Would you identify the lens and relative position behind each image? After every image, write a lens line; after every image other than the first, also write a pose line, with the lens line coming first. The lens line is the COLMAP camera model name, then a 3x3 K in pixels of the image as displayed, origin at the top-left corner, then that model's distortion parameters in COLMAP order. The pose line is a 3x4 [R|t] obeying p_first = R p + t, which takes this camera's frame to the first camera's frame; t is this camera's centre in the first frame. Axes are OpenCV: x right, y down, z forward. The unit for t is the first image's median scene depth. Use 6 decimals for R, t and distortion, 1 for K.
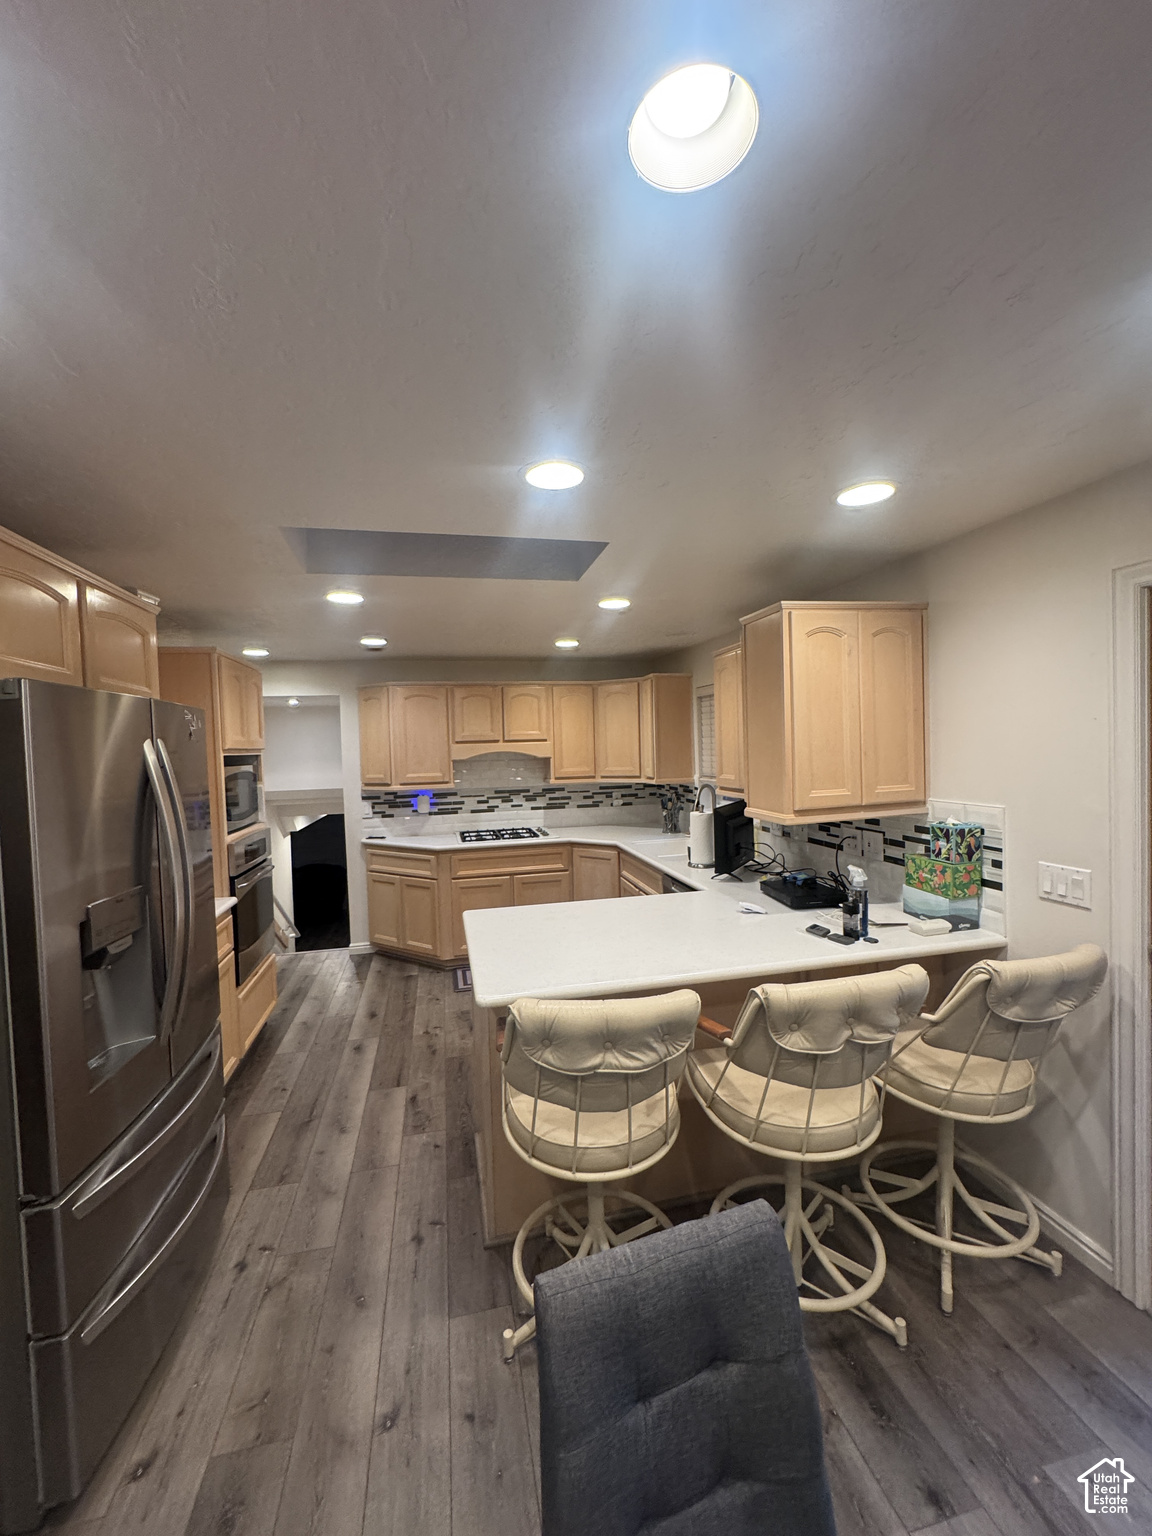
lens RADIAL K [[617.9, 0, 571.7], [0, 617.9, 766.6], [0, 0, 1]] dist [-0.000155, -0.000096]
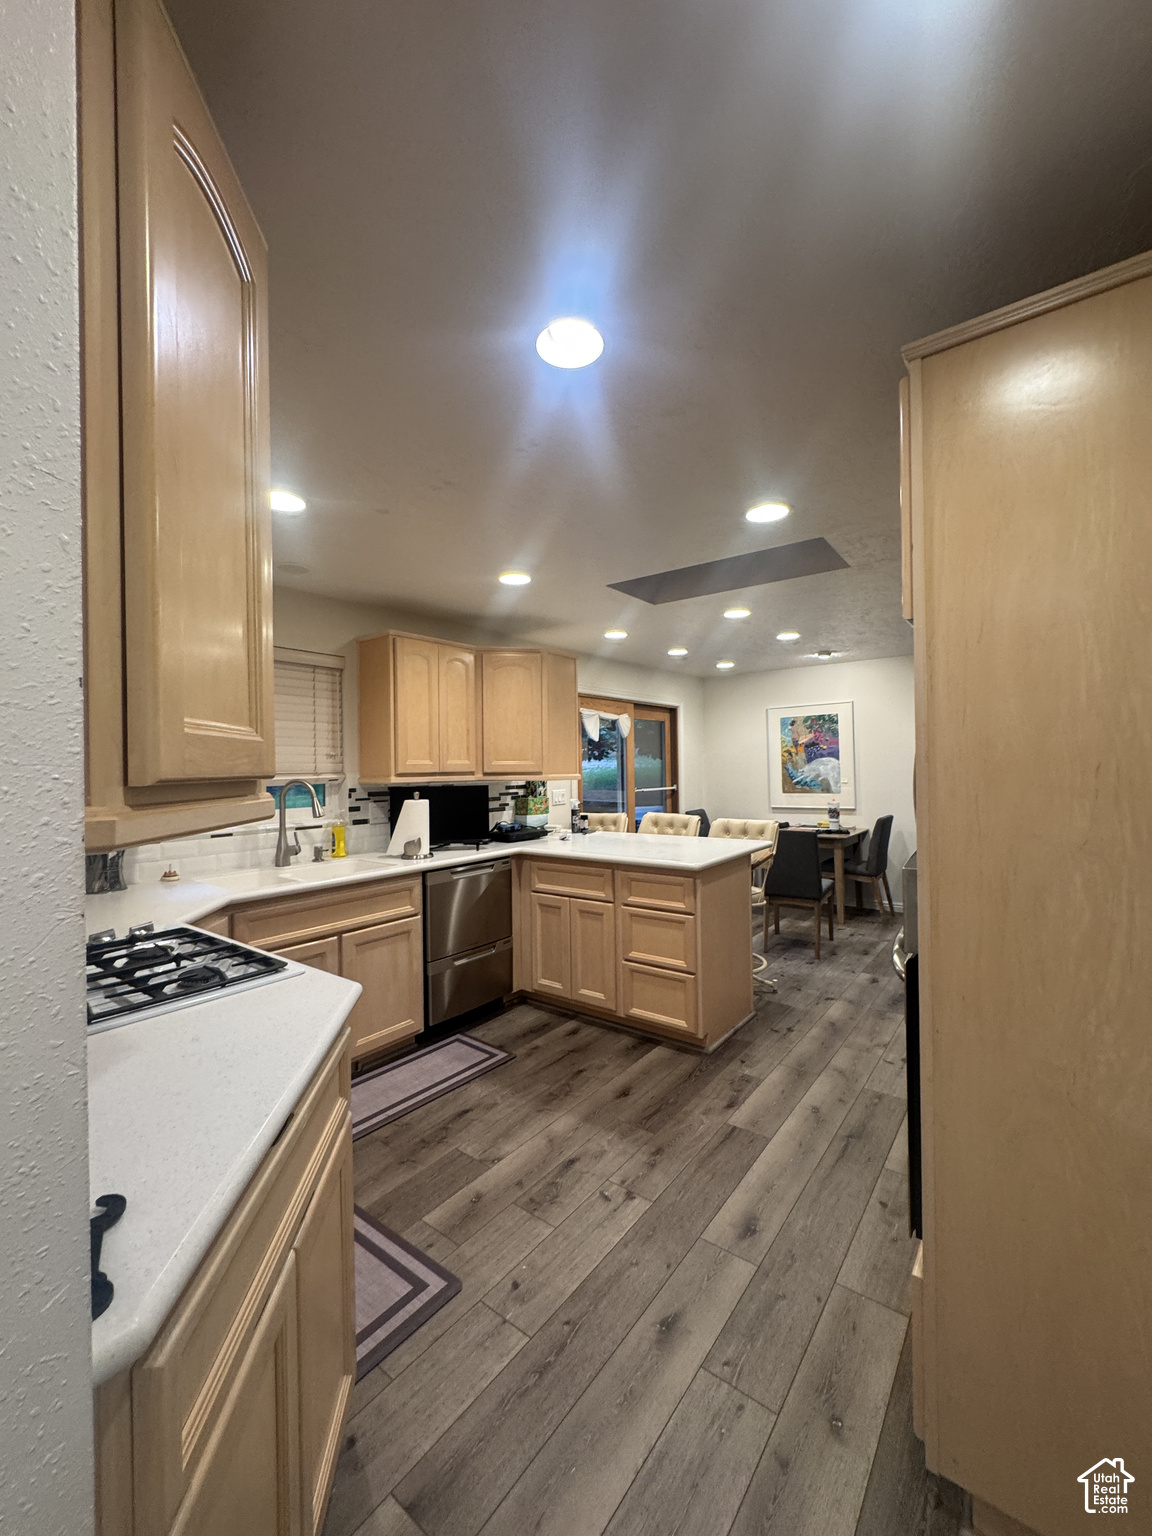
lens RADIAL K [[617.9, 0, 573.8], [0, 617.9, 764.8], [0, 0, 1]] dist [-0.000155, -0.000096]
pose [[-0.642055, 0.038762, 0.765678, -0.859402], [0.057715, 0.998331, -0.002143, 0.045128], [-0.764483, 0.042815, -0.643221, 1.830950]]
